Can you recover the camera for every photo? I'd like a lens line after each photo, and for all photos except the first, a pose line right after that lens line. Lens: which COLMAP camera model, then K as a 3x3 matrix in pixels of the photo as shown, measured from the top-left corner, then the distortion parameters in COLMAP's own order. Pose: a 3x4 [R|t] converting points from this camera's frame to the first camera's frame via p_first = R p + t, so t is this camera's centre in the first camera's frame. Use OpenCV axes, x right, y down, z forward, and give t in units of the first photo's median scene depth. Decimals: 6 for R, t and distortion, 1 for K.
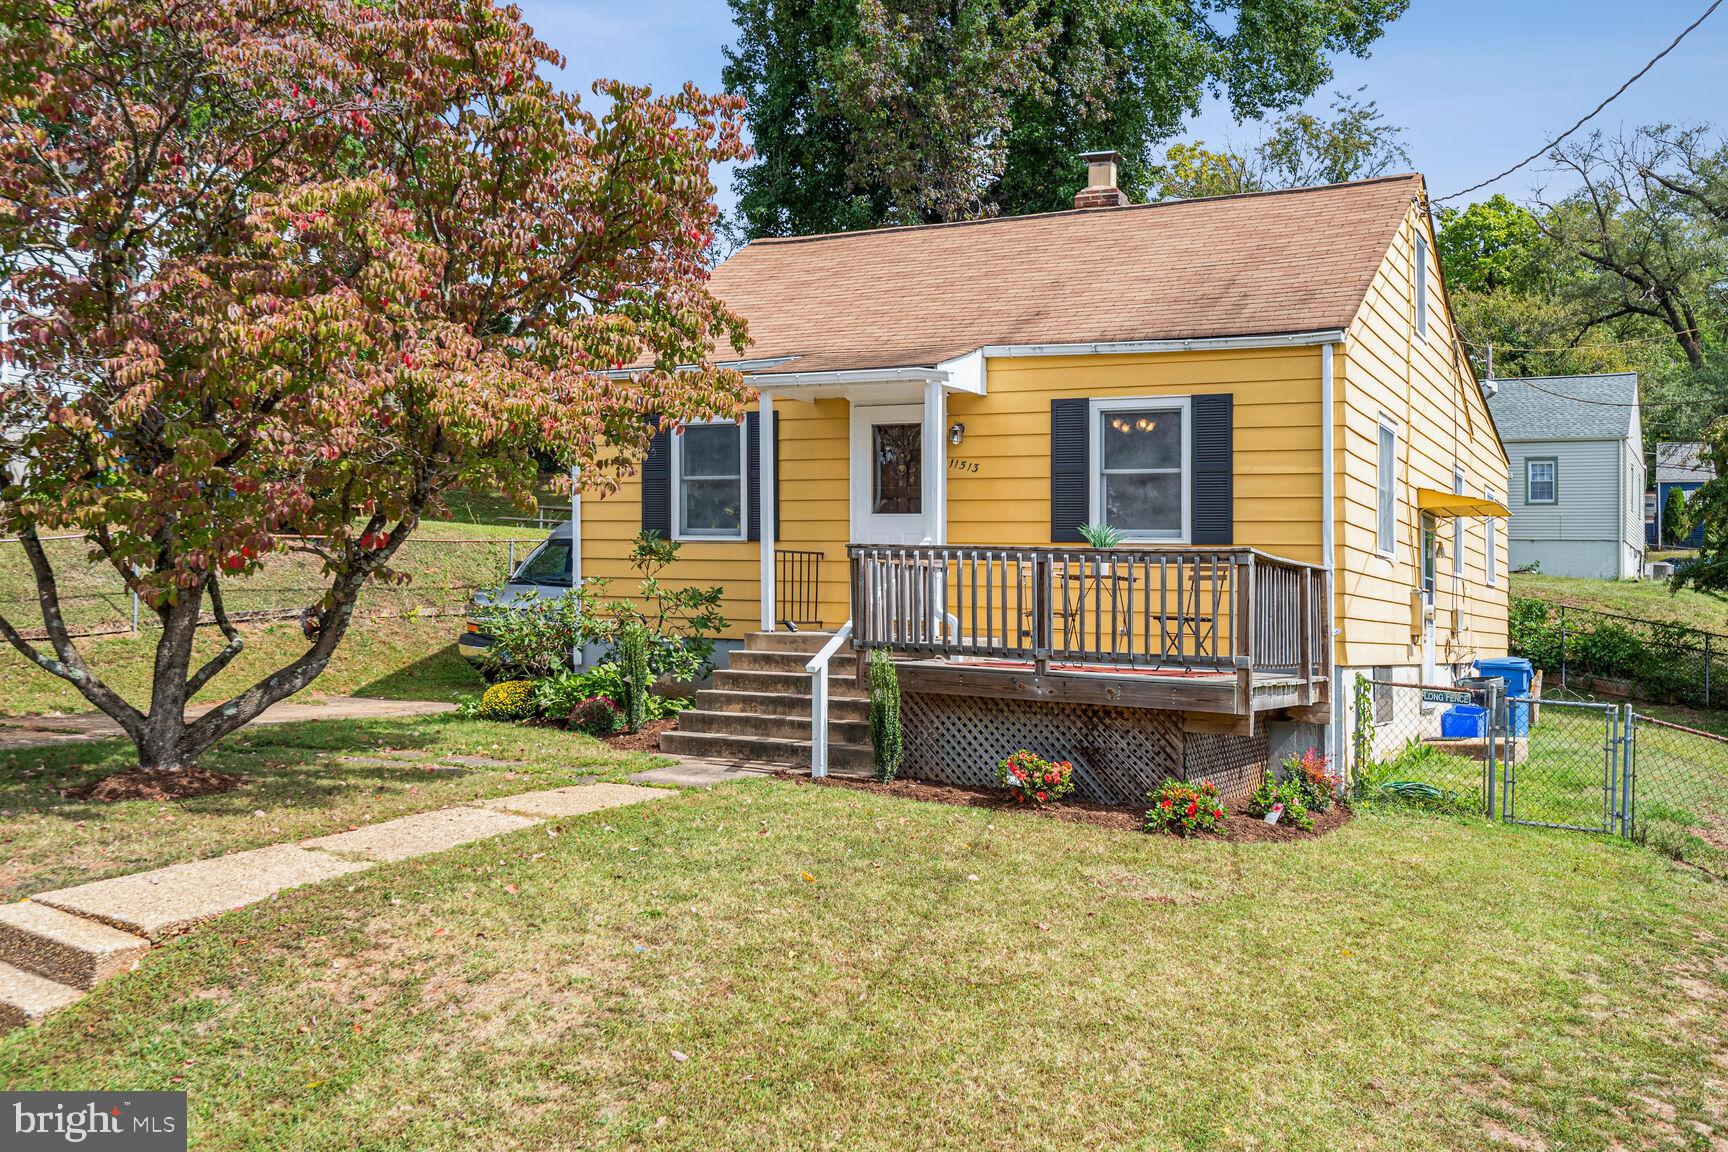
lens RADIAL K [[1625.4, 0, 865.6], [0, 1625.4, 575.4], [0, 0, 1]] dist [0.027136, 0.000000]
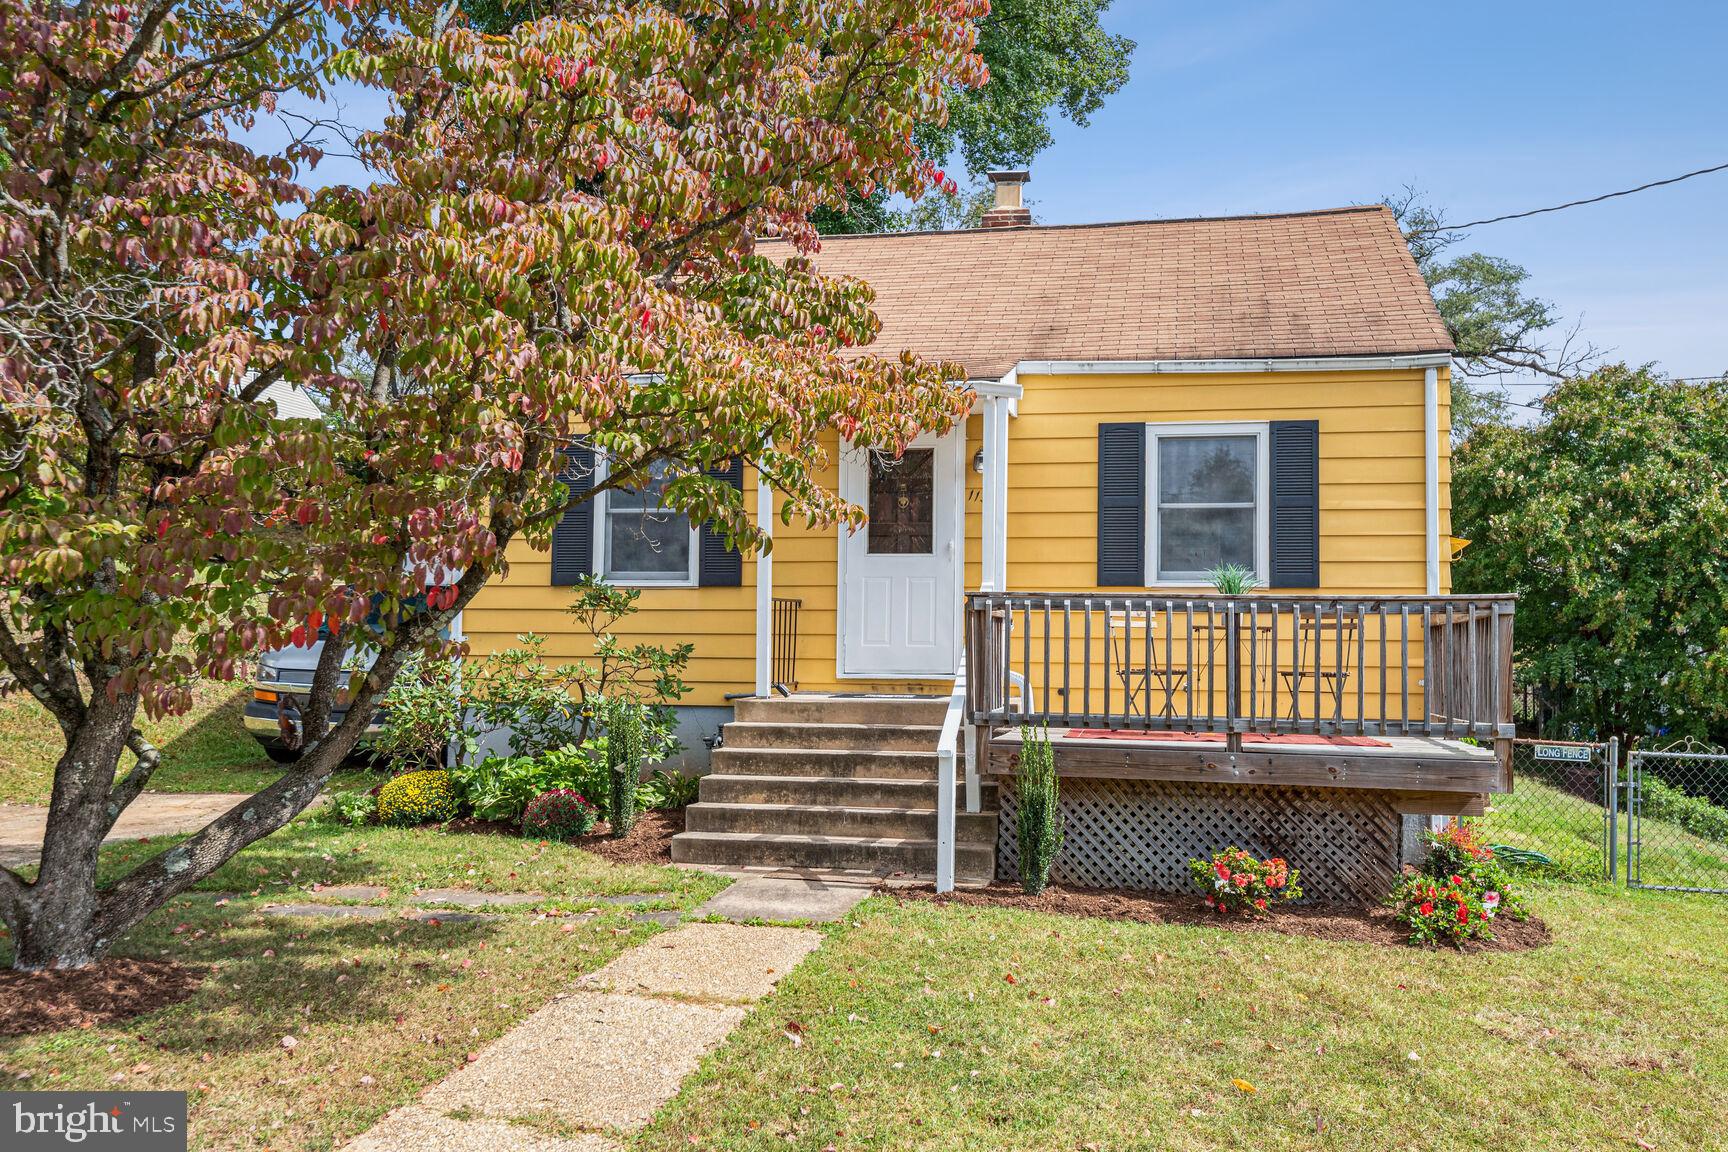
lens RADIAL K [[1467.1, 0, 852.5], [0, 1467.1, 513.8], [0, 0, 1]] dist [0.014482, 0.007006]
pose [[0.954313, 0.006148, 0.298745, -0.258707], [0.012676, 0.998055, -0.061032, -0.013366], [-0.298539, 0.062030, 0.952380, 0.300336]]
